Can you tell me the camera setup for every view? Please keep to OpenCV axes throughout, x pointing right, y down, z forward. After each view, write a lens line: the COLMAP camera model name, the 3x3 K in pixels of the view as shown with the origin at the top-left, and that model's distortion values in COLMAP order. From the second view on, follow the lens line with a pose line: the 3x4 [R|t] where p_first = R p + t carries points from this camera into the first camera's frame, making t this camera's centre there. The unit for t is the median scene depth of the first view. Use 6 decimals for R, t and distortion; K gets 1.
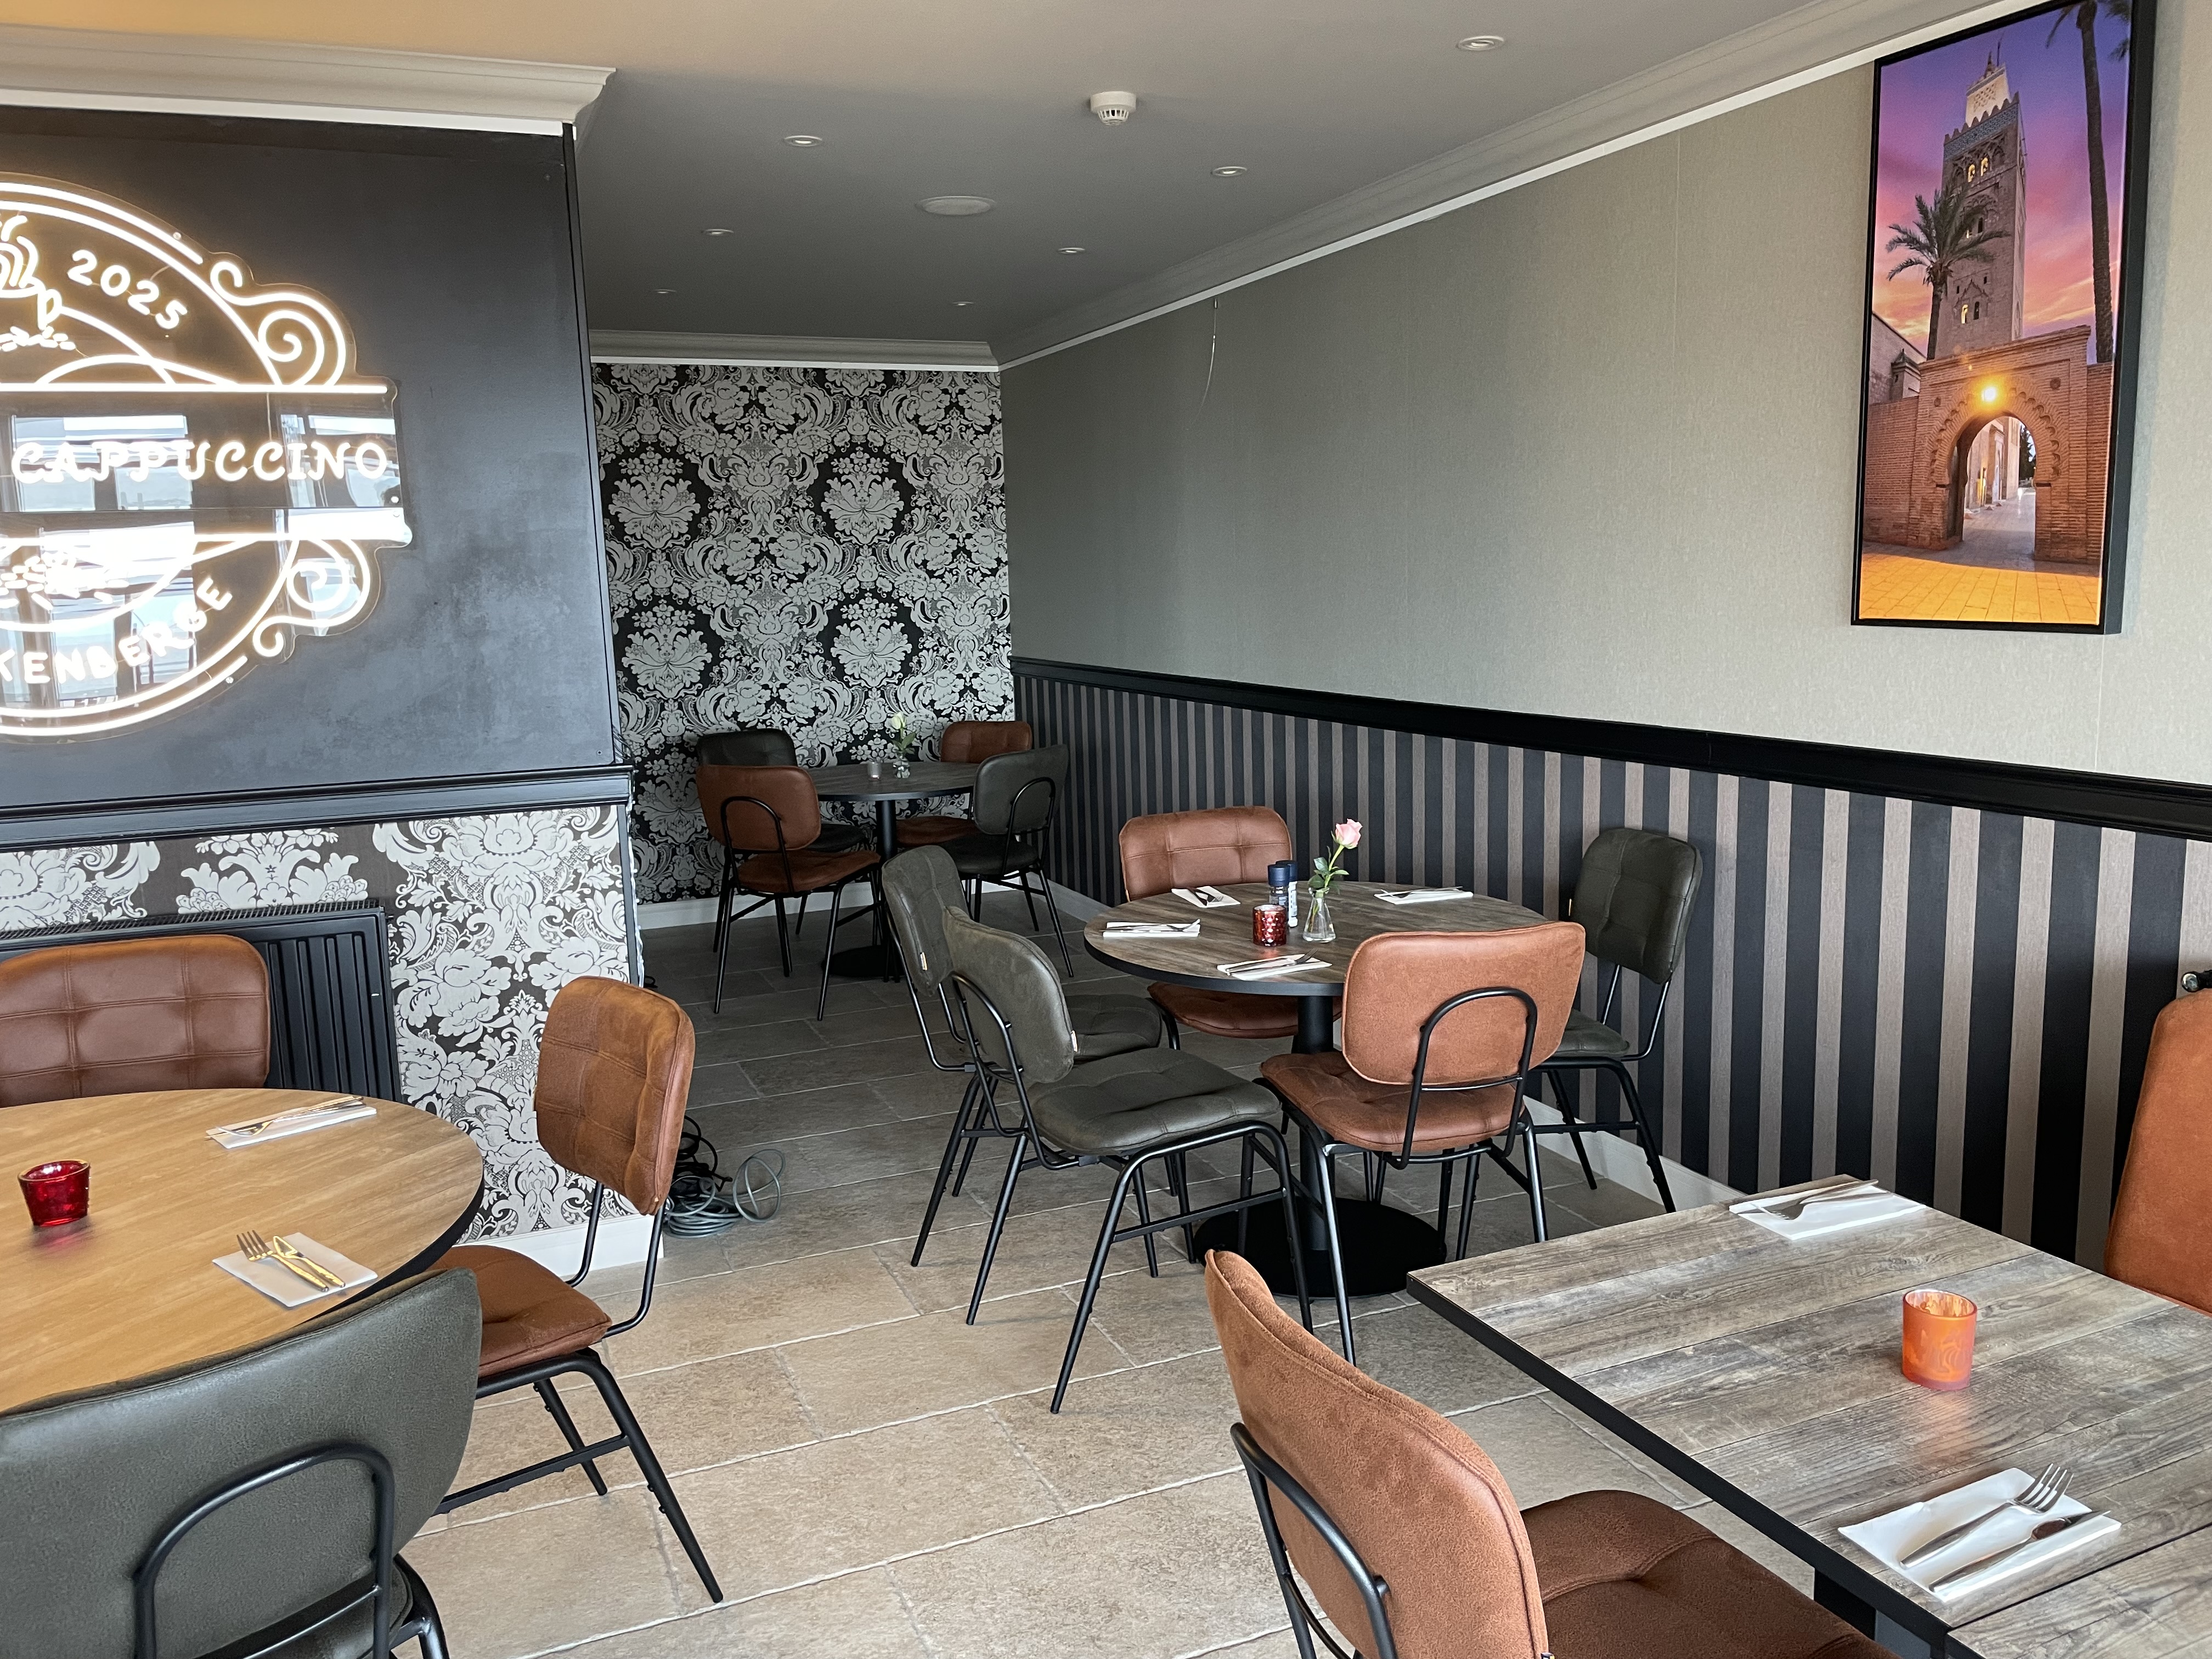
lens RADIAL K [[1686.7, 0, 1106.0], [0, 1686.7, 829.5], [0, 0, 1]] dist [0.079437, -0.097852]
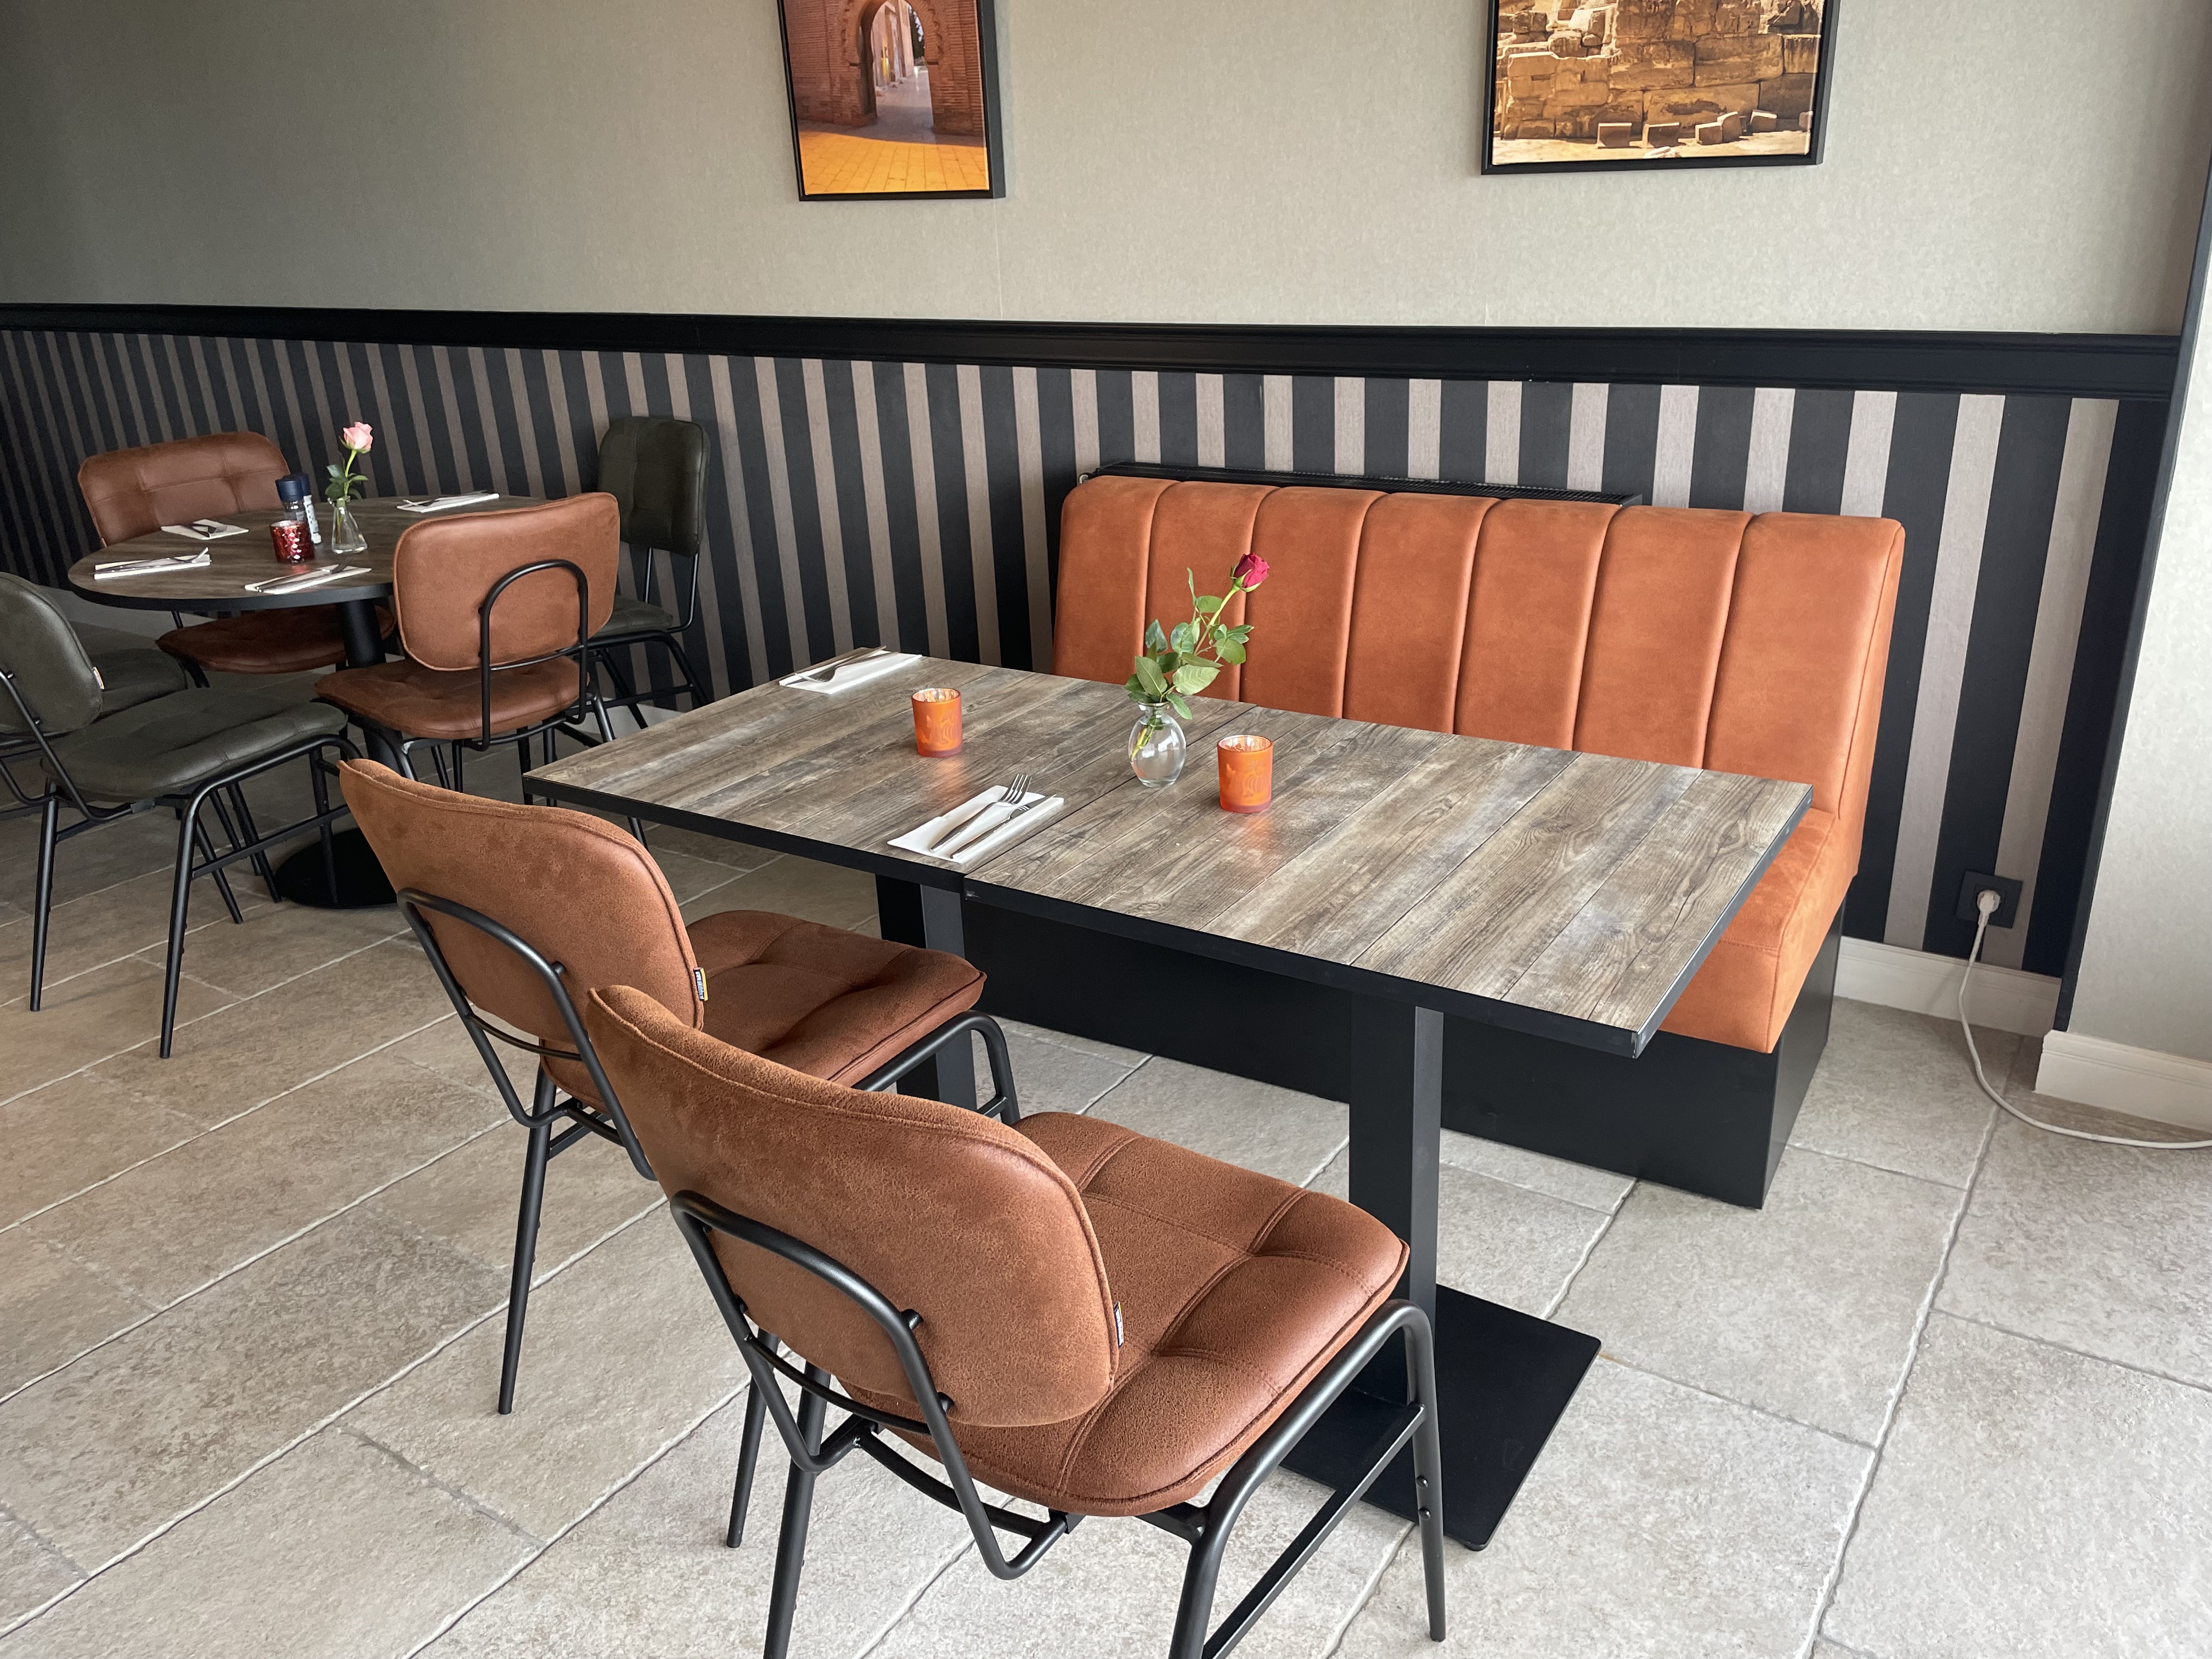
lens RADIAL K [[1686.7, 0, 1106.0], [0, 1686.7, 829.5], [0, 0, 1]] dist [0.079437, -0.097852]
pose [[0.837500, -0.211713, 0.503757, -0.046374], [0.106828, 0.967541, 0.229024, 0.048025], [-0.535893, -0.137992, 0.832933, -0.096458]]
